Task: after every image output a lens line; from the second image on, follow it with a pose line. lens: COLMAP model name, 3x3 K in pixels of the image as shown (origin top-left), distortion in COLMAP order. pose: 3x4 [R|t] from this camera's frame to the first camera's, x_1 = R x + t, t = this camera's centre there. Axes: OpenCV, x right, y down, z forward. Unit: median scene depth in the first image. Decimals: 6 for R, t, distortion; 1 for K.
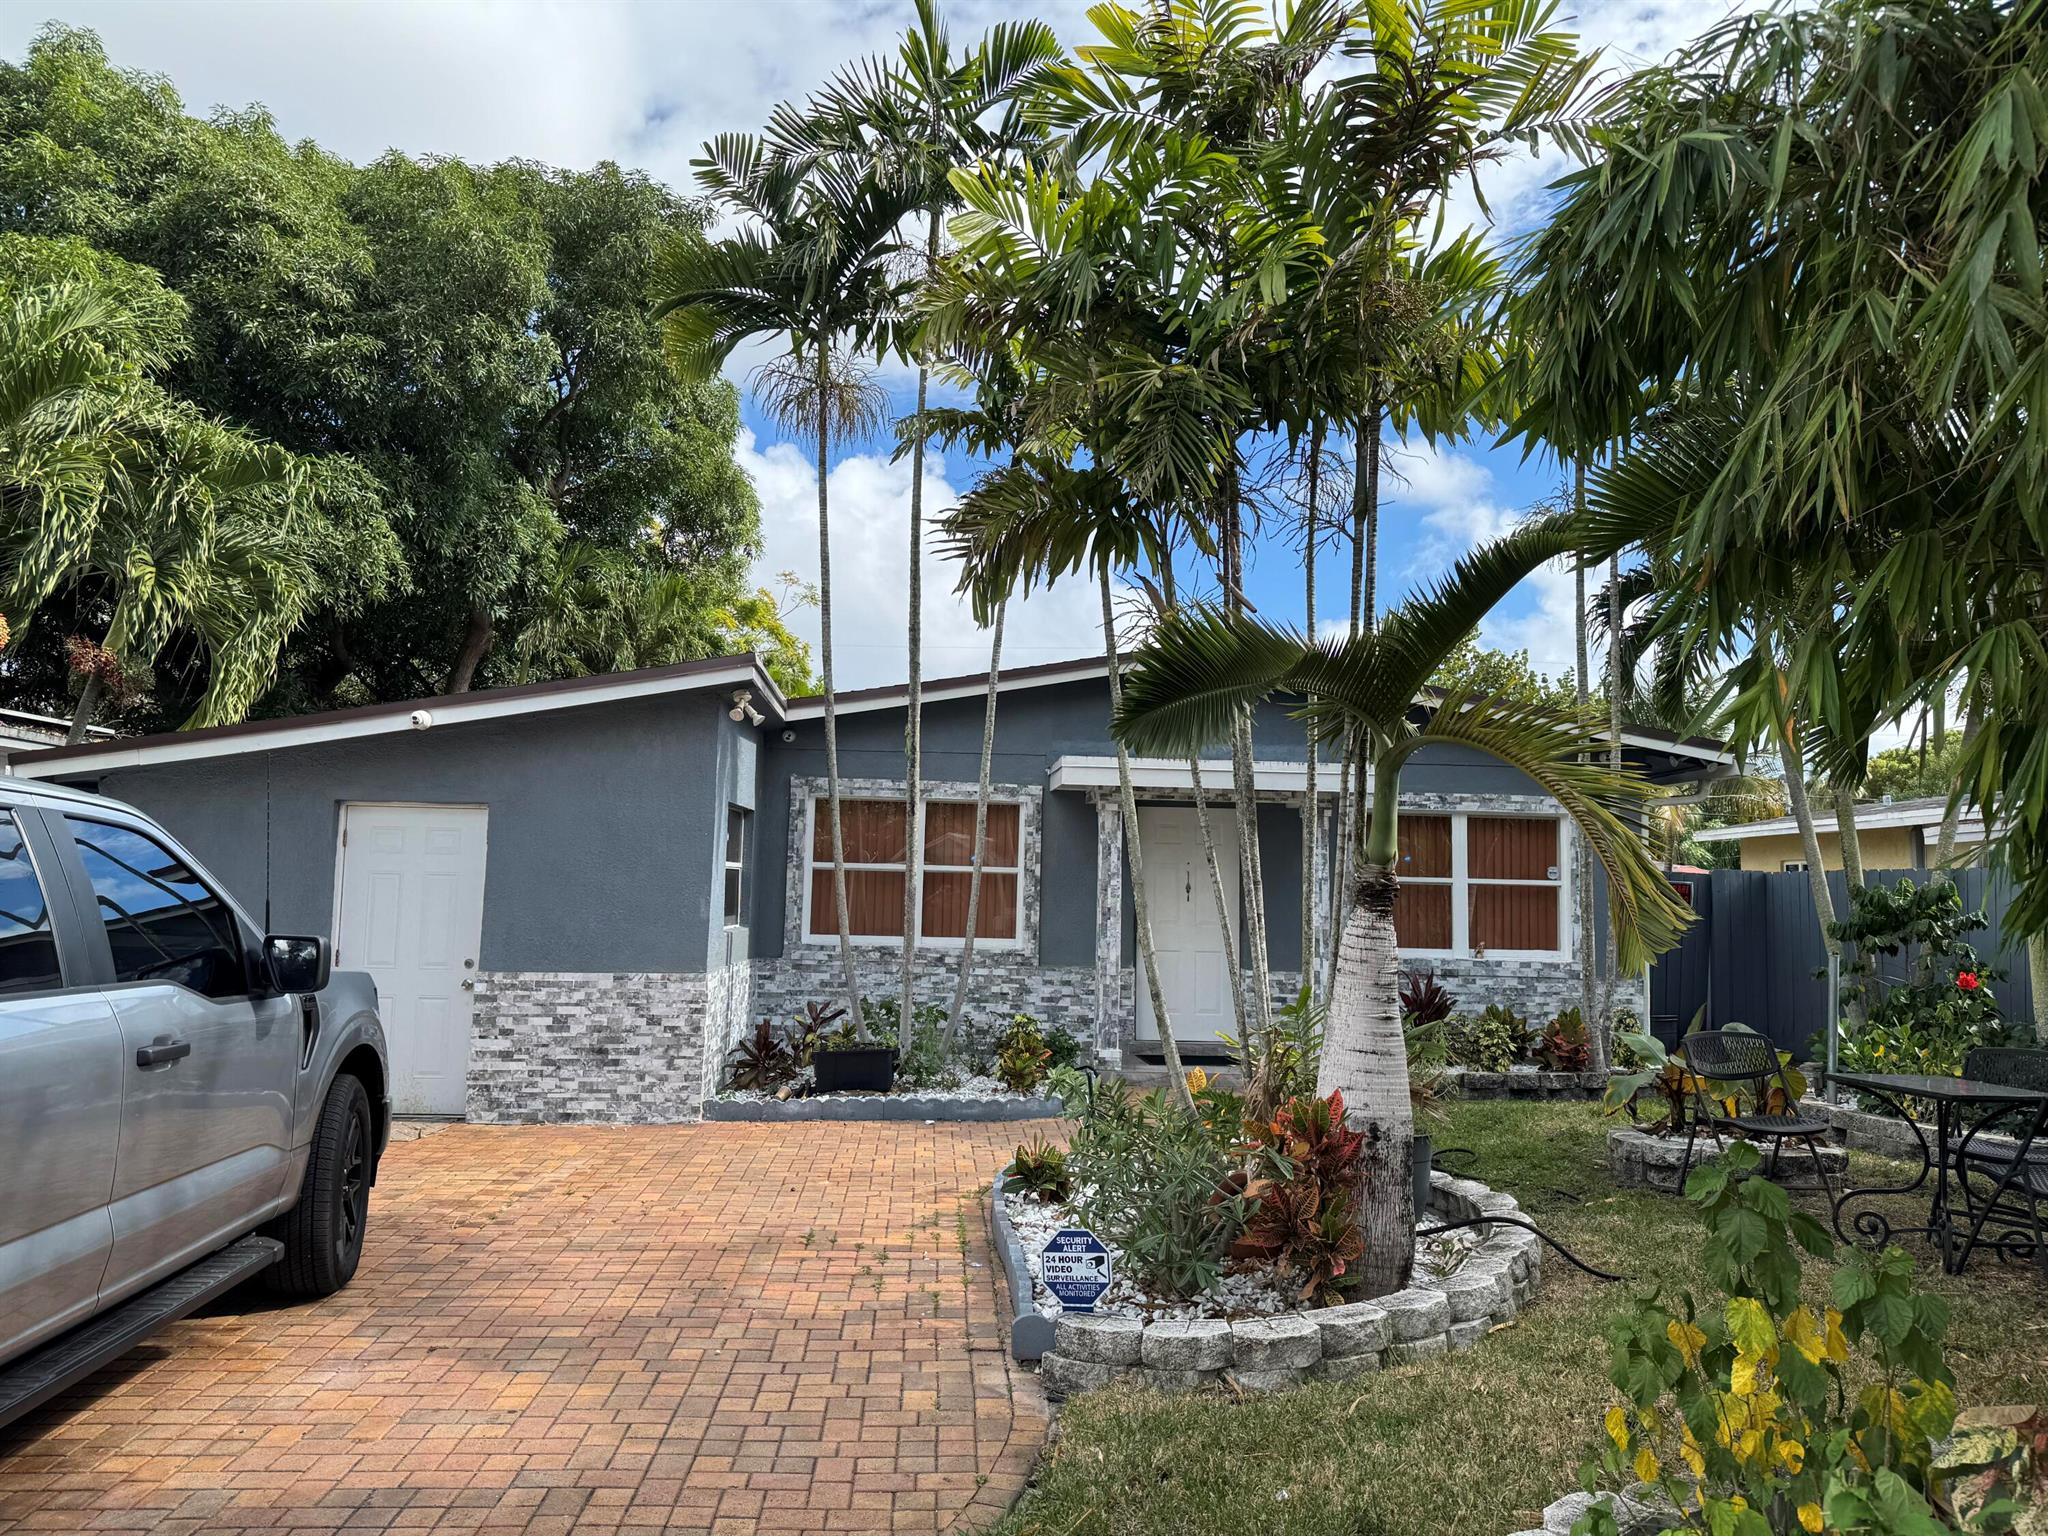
lens RADIAL K [[1456.5, 0, 1024.0], [0, 1456.5, 768.0], [0, 0, 1]] dist [0.105924, -0.002060]
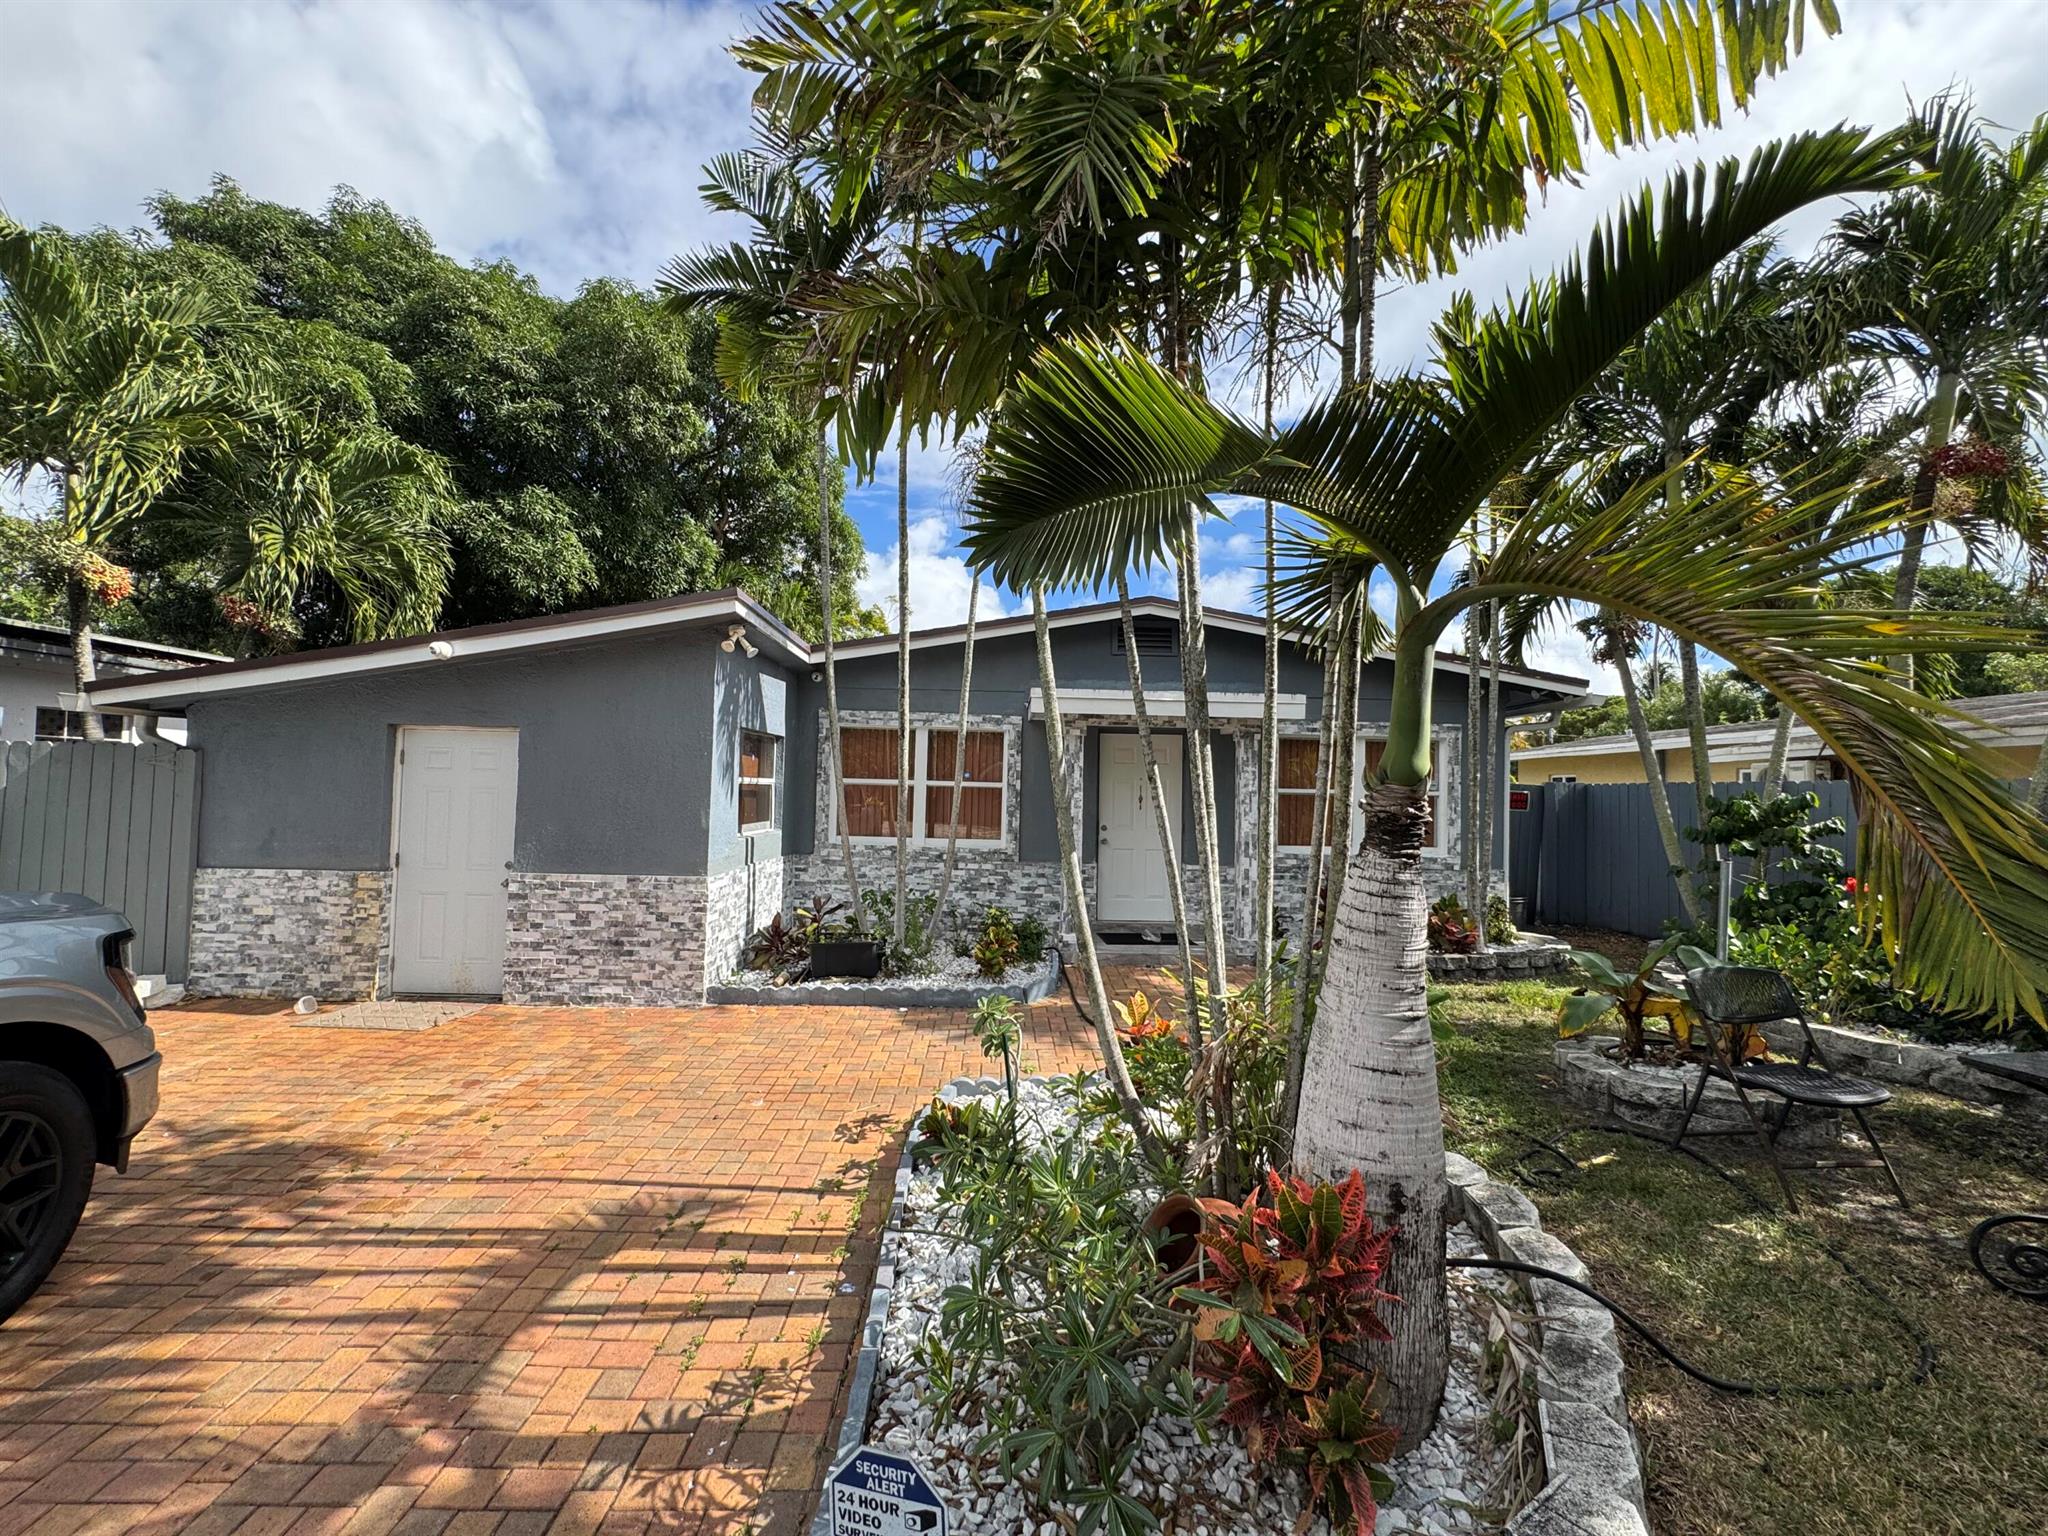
lens RADIAL K [[826.2, 0, 1024.0], [0, 826.2, 768.0], [0, 0, 1]] dist [0.009122, -0.000136]
pose [[0.999234, -0.000420, -0.039119, 0.047823], [0.002520, 0.998557, 0.053644, 0.020923], [0.039040, -0.053701, 0.997794, 0.345908]]
